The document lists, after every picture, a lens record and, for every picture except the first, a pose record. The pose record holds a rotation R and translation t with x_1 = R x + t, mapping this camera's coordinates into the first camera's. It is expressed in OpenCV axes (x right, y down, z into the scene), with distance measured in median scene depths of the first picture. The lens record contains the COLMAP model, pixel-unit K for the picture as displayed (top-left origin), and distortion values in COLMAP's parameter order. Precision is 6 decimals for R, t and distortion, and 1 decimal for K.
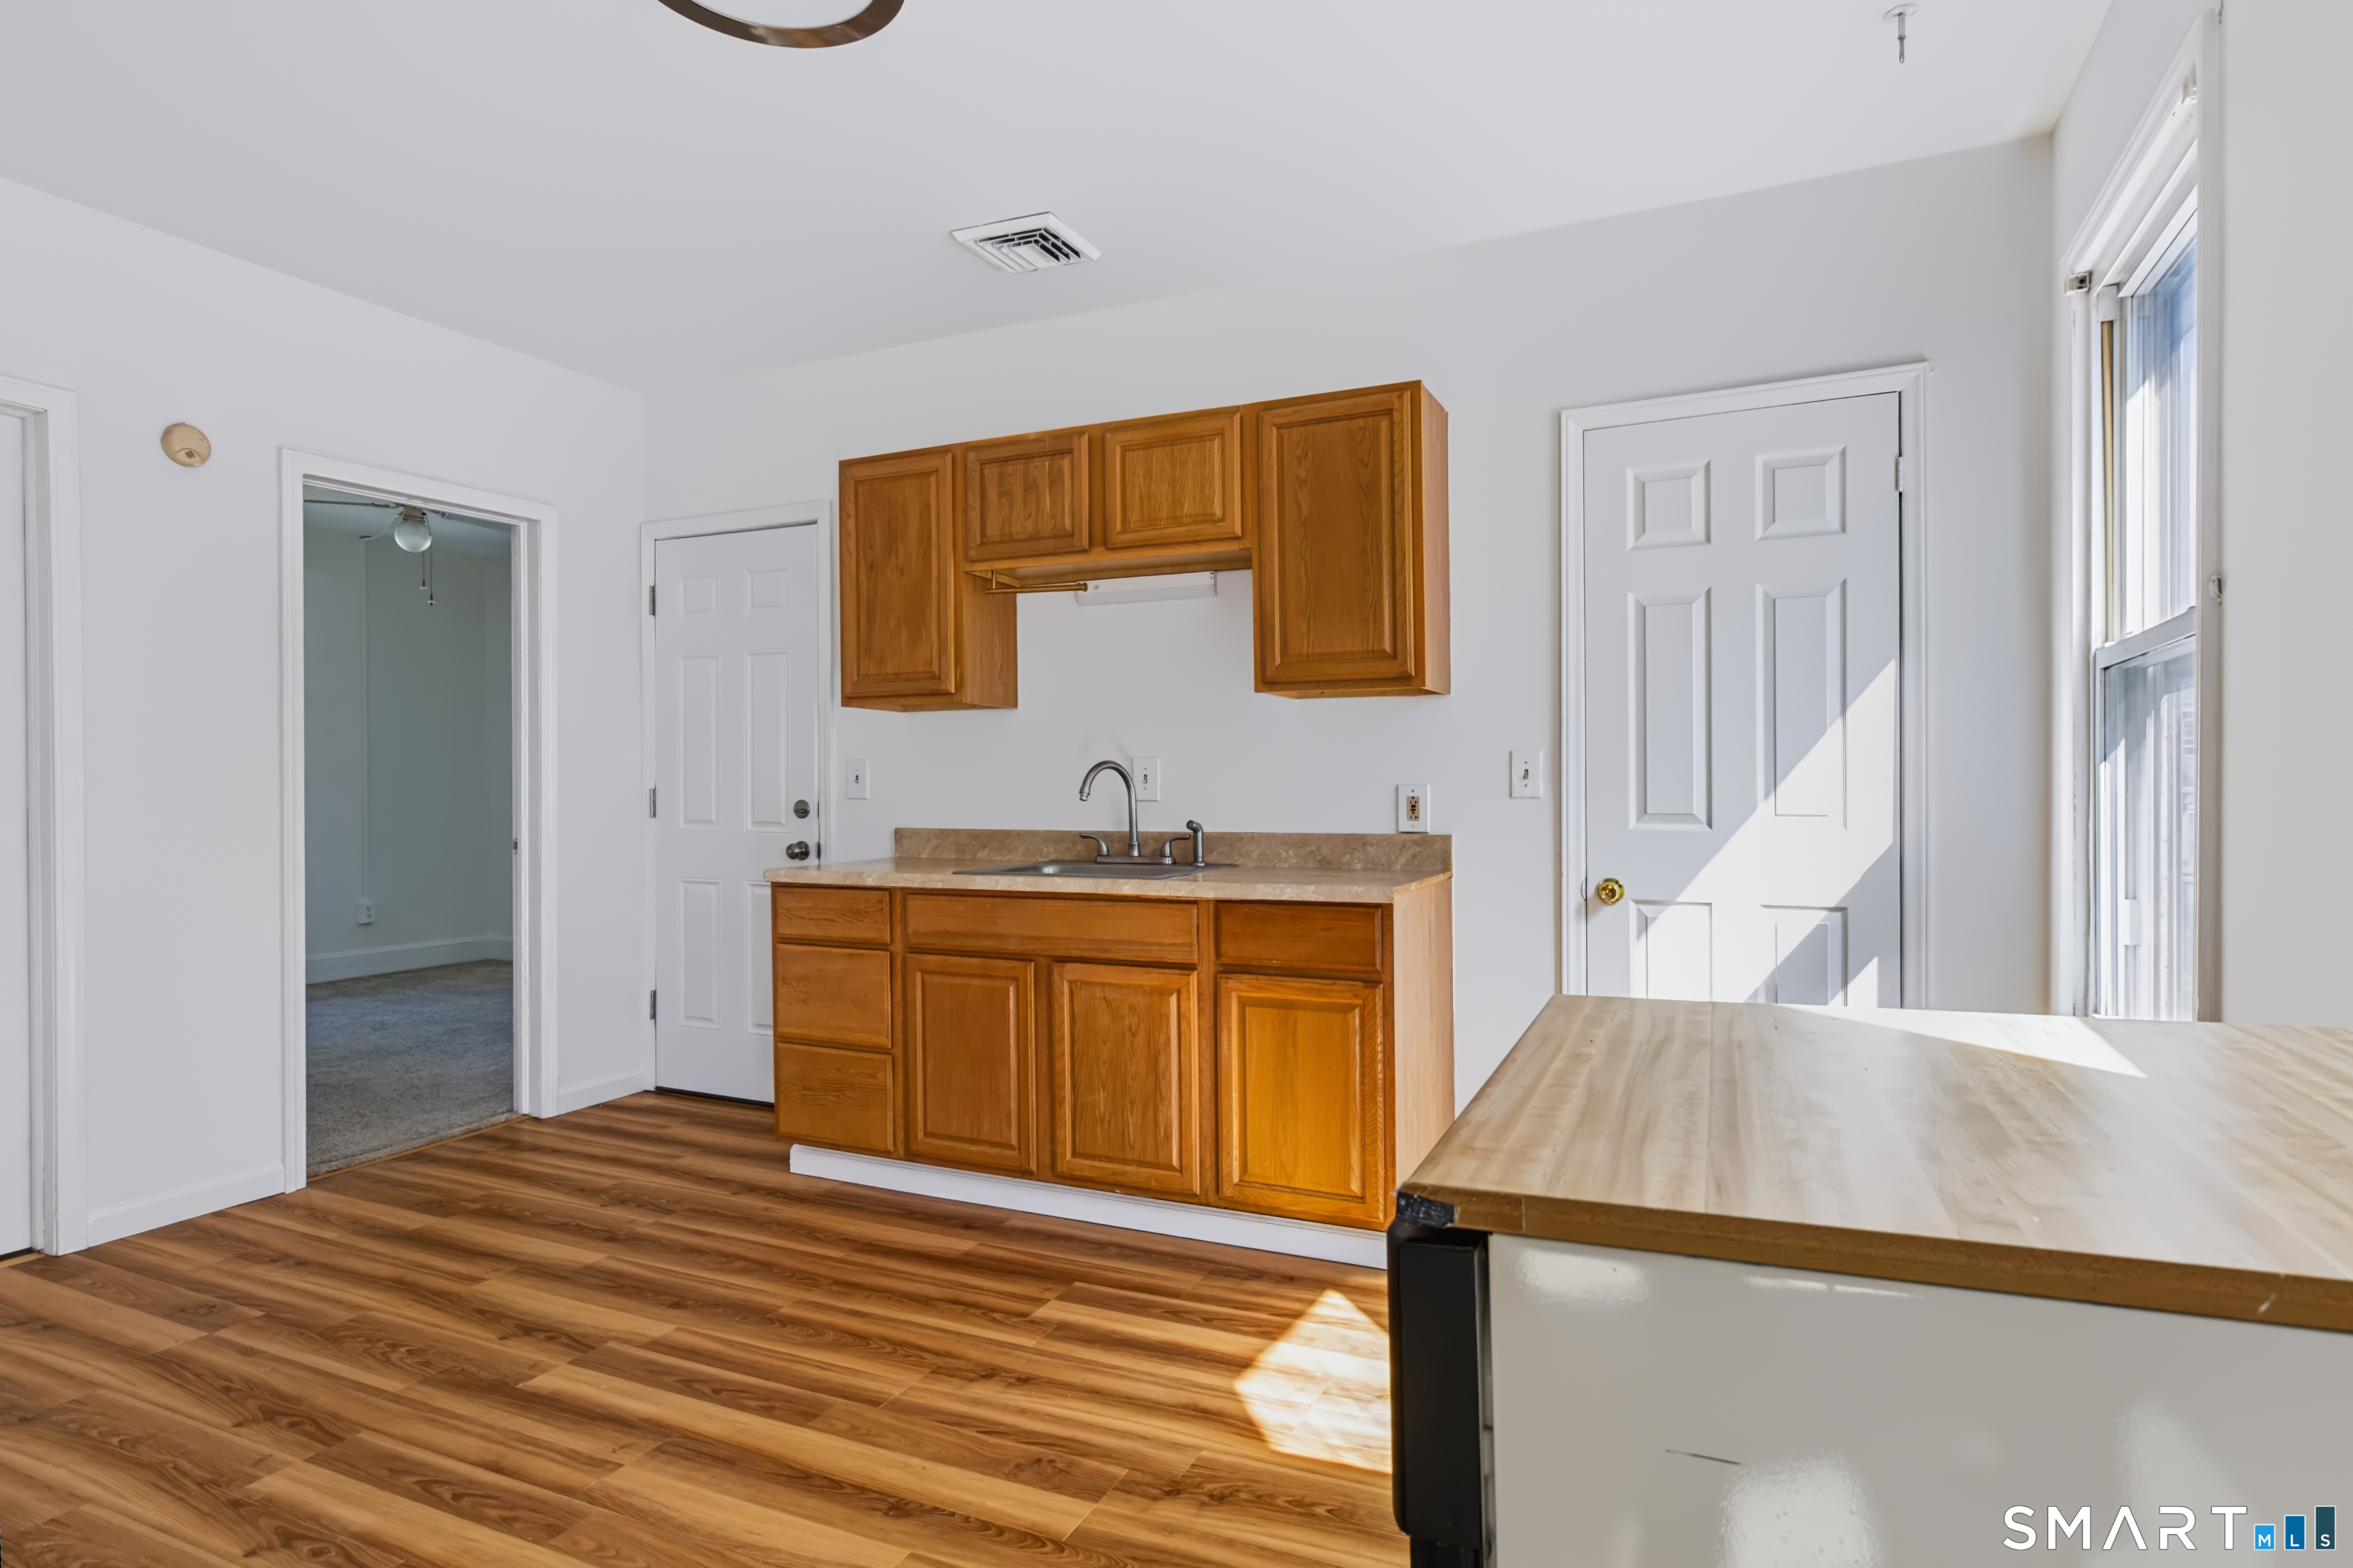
lens RADIAL K [[1206.7, 0, 1223.1], [0, 1206.7, 745.0], [0, 0, 1]] dist [-0.004456, -0.001494]
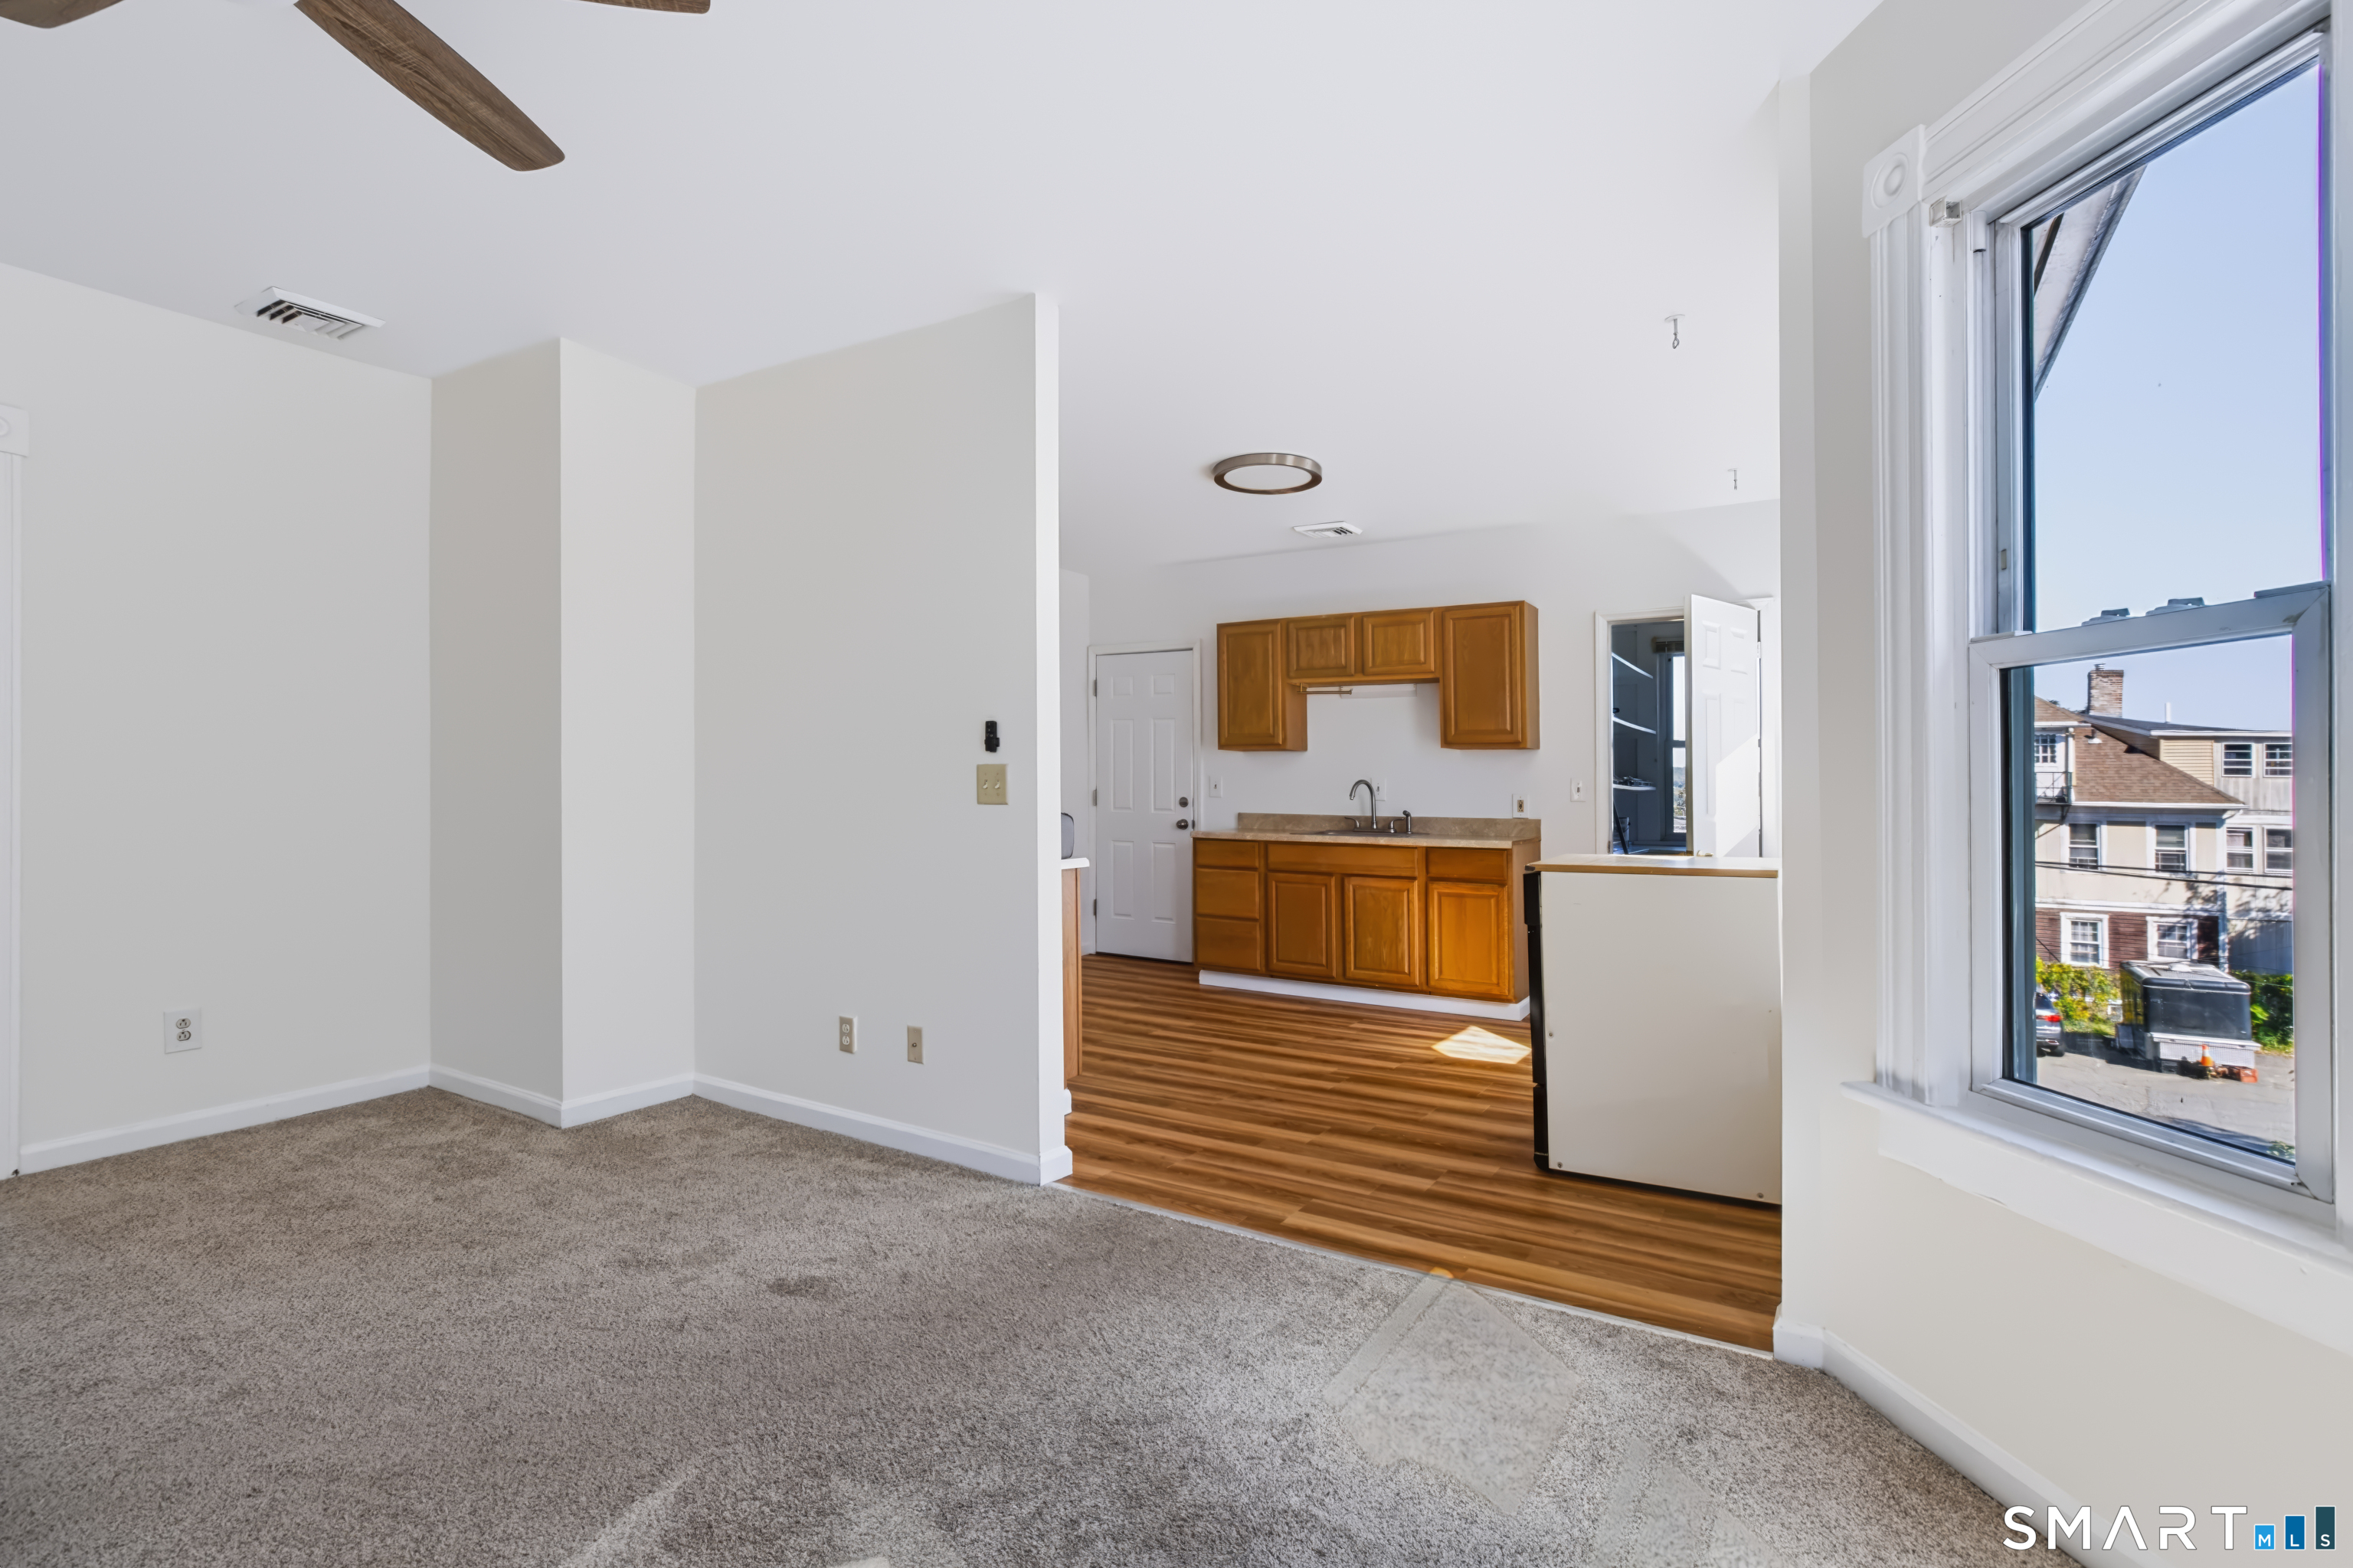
lens RADIAL K [[1113.9, 0, 1190.3], [0, 1113.9, 703.4], [0, 0, 1]] dist [-0.000110, -0.000692]
pose [[0.992258, 0.005704, -0.124065, -0.160029], [-0.011119, 0.999014, -0.042992, -0.032886], [0.123698, 0.044038, 0.991342, -0.920325]]
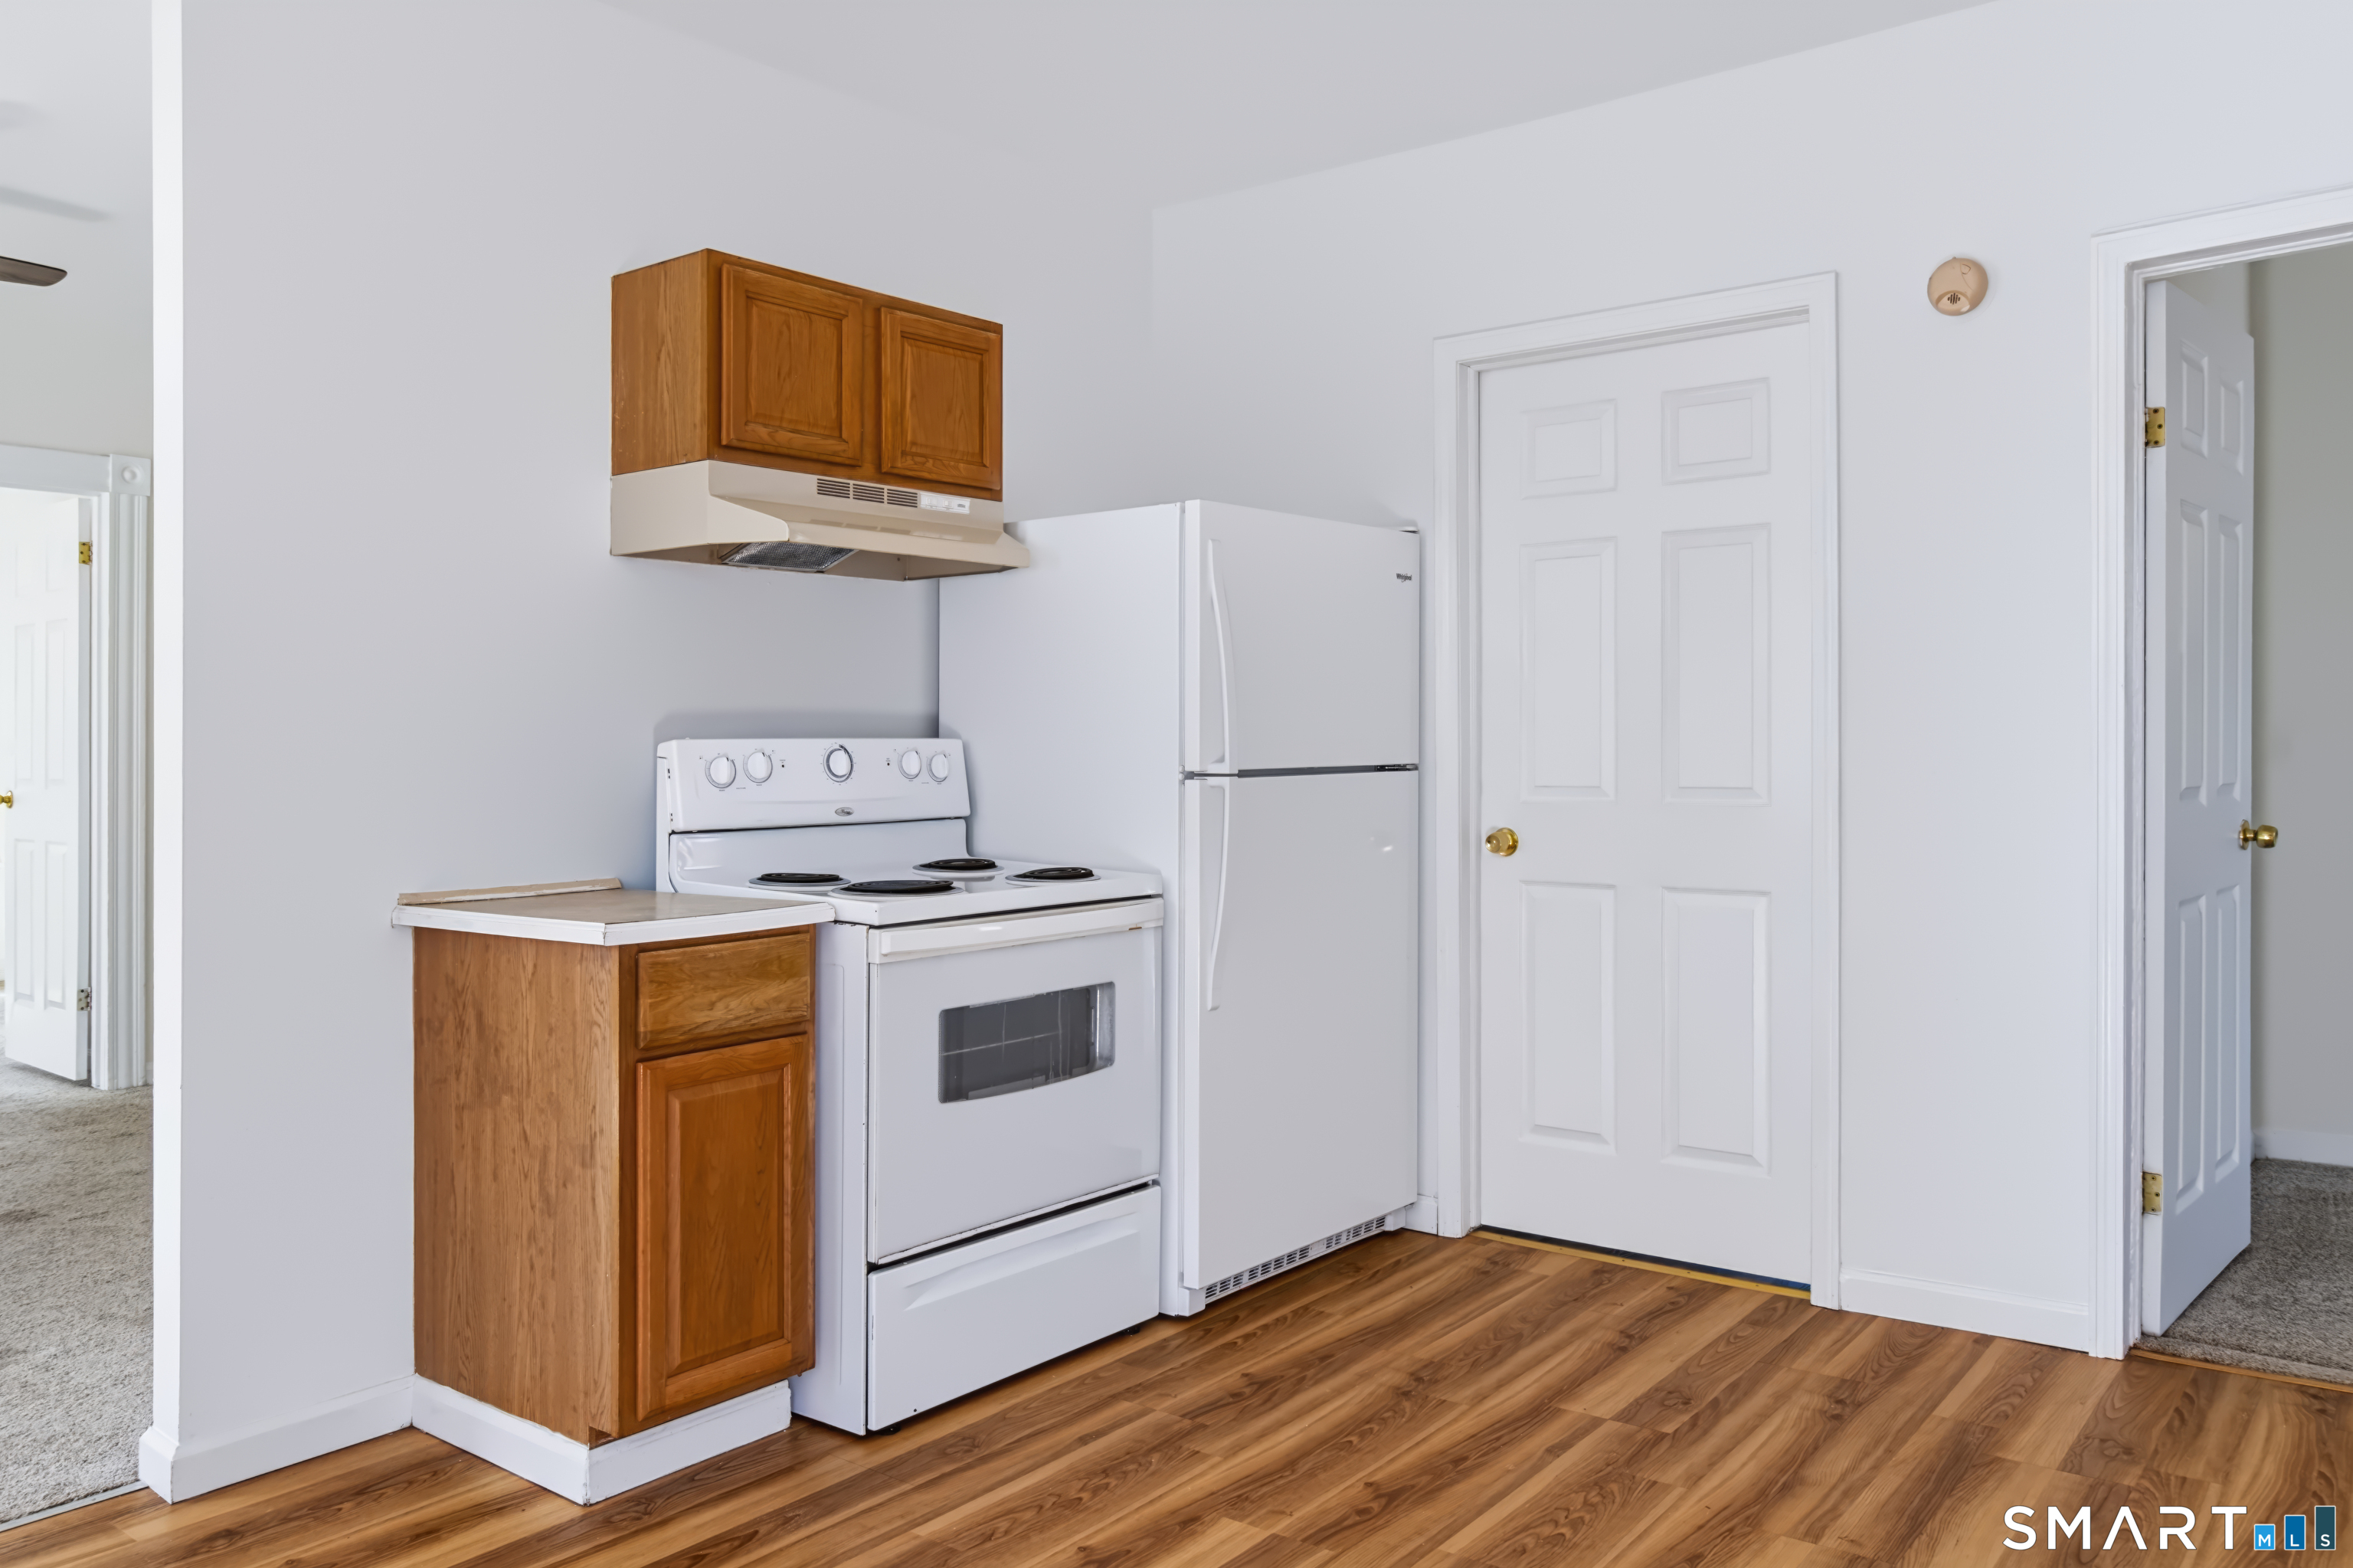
lens RADIAL K [[1775.5, 0, 1230.3], [0, 1775.5, 788.5], [0, 0, 1]] dist [-0.017528, -0.002298]
pose [[-0.218656, 0.027402, -0.975417, 0.270517], [0.034388, 0.999201, 0.020362, 0.017829], [0.975196, -0.029090, -0.219424, 0.724111]]
